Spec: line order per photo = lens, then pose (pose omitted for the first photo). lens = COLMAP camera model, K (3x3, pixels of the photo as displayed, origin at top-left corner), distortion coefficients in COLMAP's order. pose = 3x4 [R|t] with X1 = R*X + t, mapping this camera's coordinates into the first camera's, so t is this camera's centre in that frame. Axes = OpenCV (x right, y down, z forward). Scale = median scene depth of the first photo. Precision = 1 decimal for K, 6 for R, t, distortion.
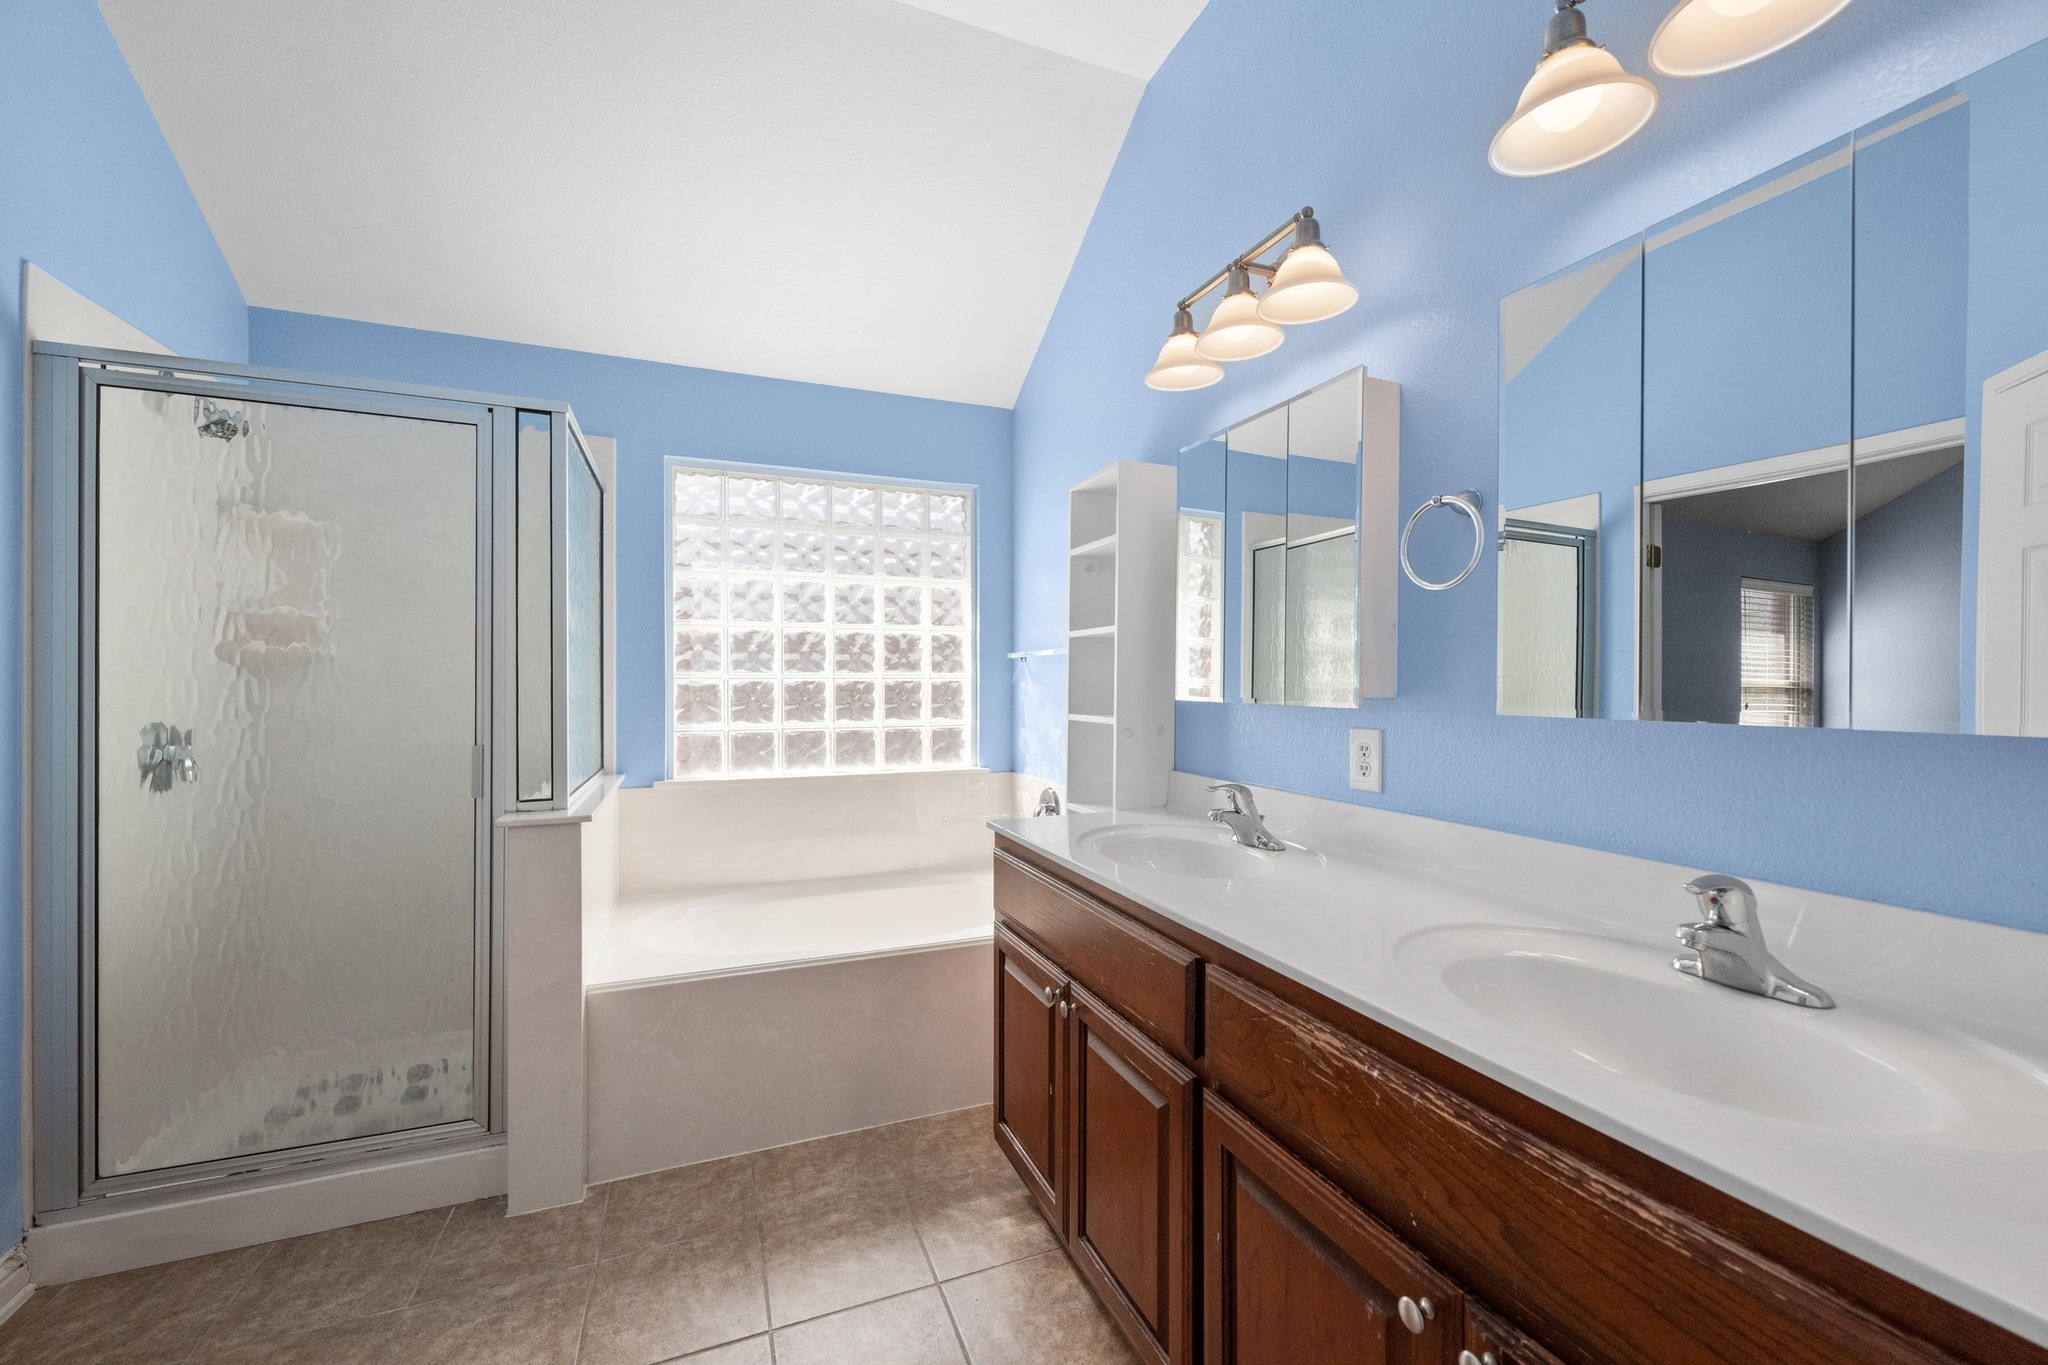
lens RADIAL K [[811.7, 0, 1020.1], [0, 811.7, 687.0], [0, 0, 1]] dist [-0.000770, 0.000805]
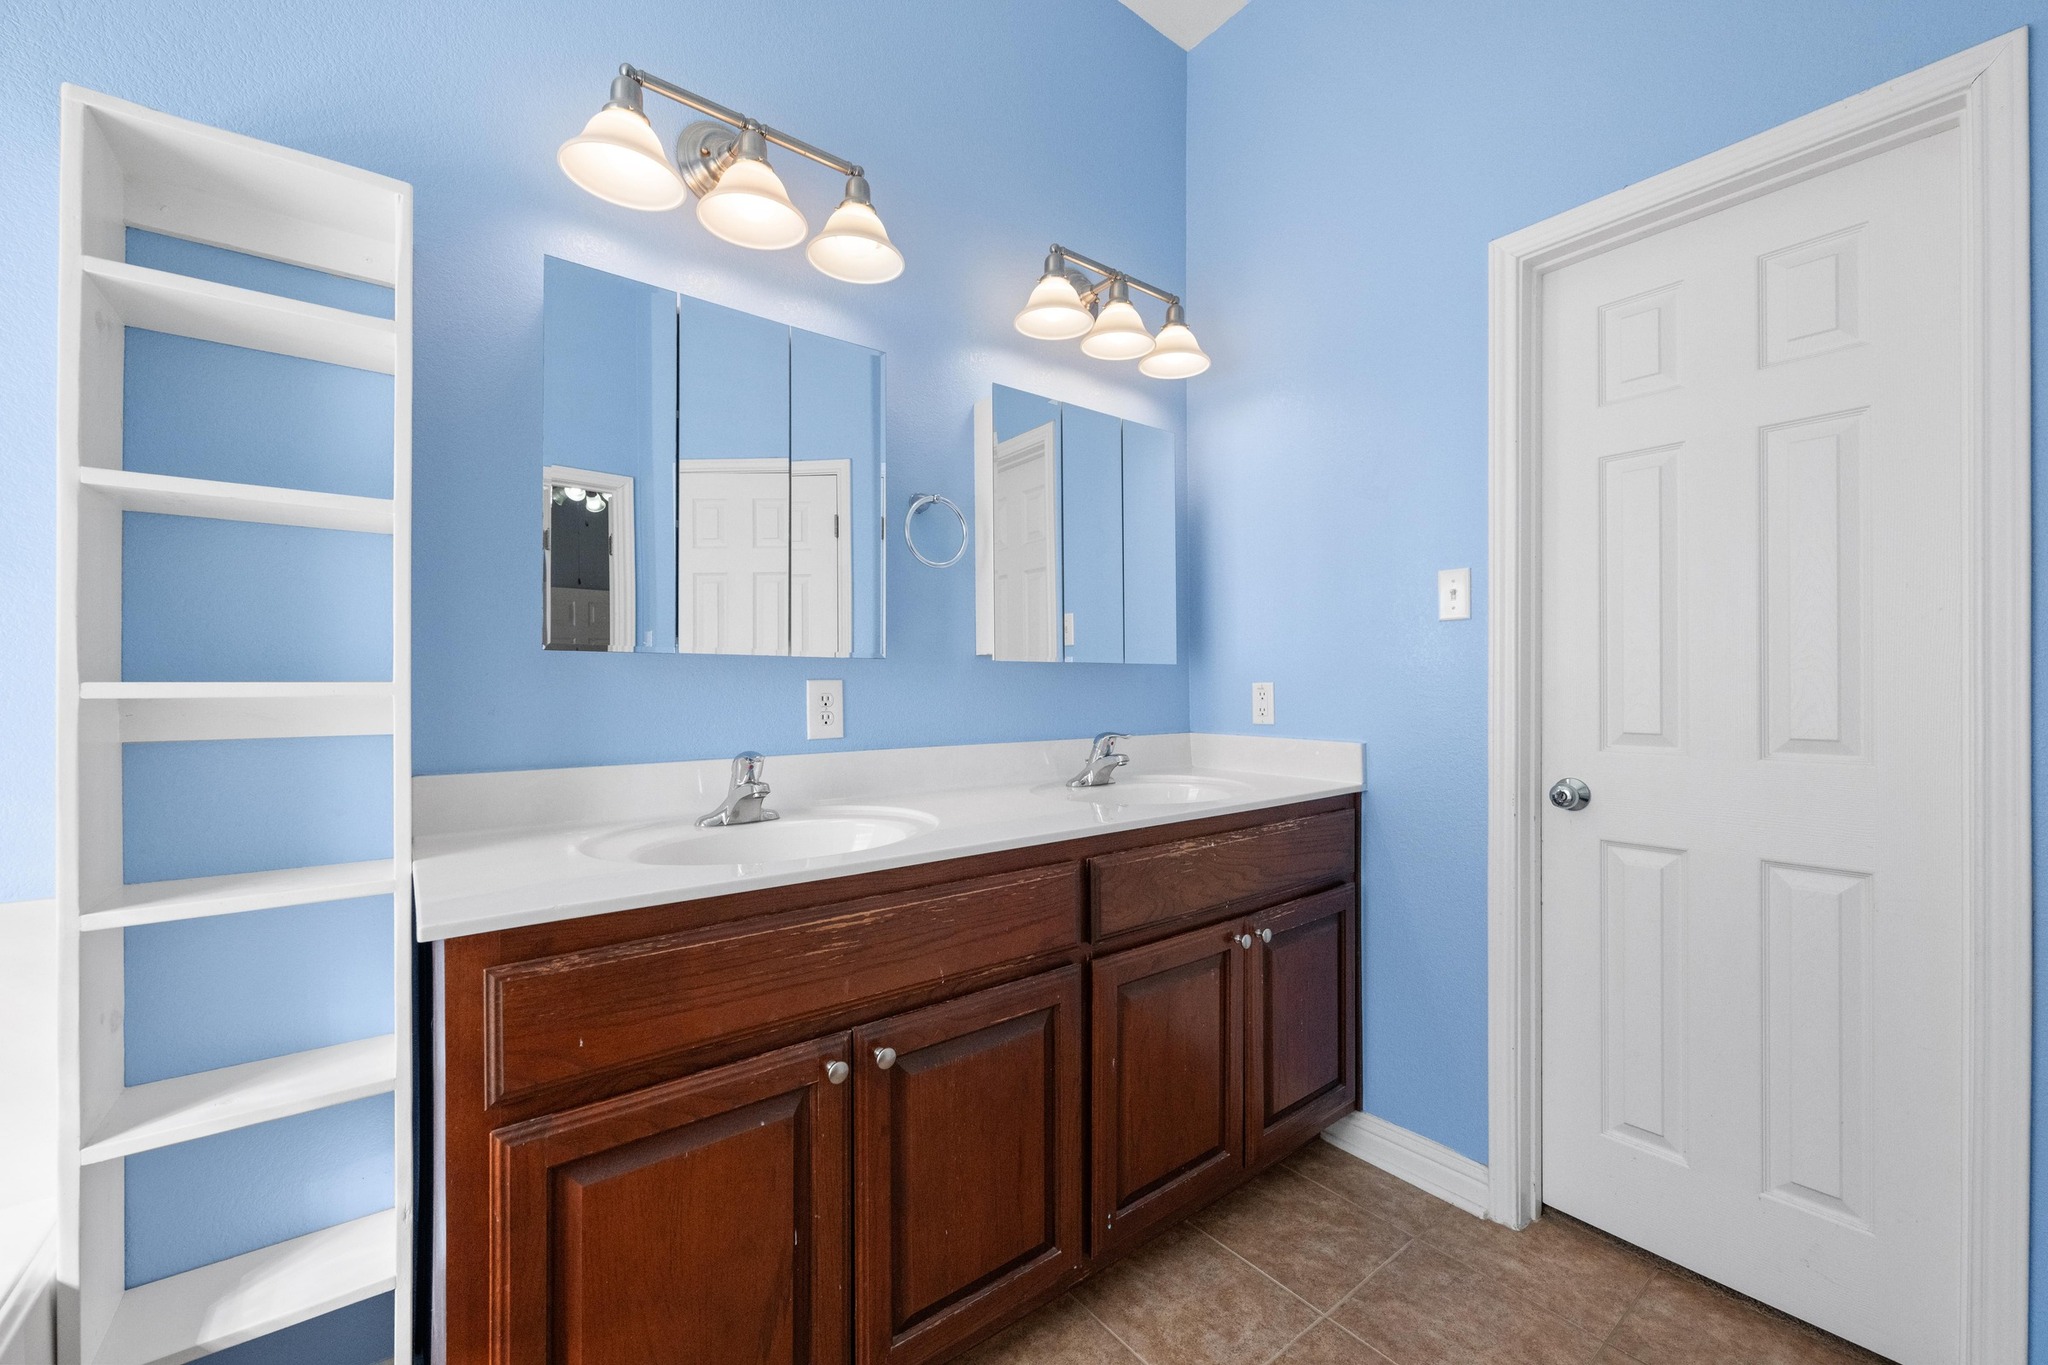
lens RADIAL K [[811.7, 0, 1023.4], [0, 811.7, 680.9], [0, 0, 1]] dist [-0.000770, 0.000805]
pose [[-0.275995, -0.010416, 0.961102, -0.884160], [-0.000058, 0.999941, 0.010820, 0.052661], [-0.961159, 0.002931, -0.275980, 1.373378]]
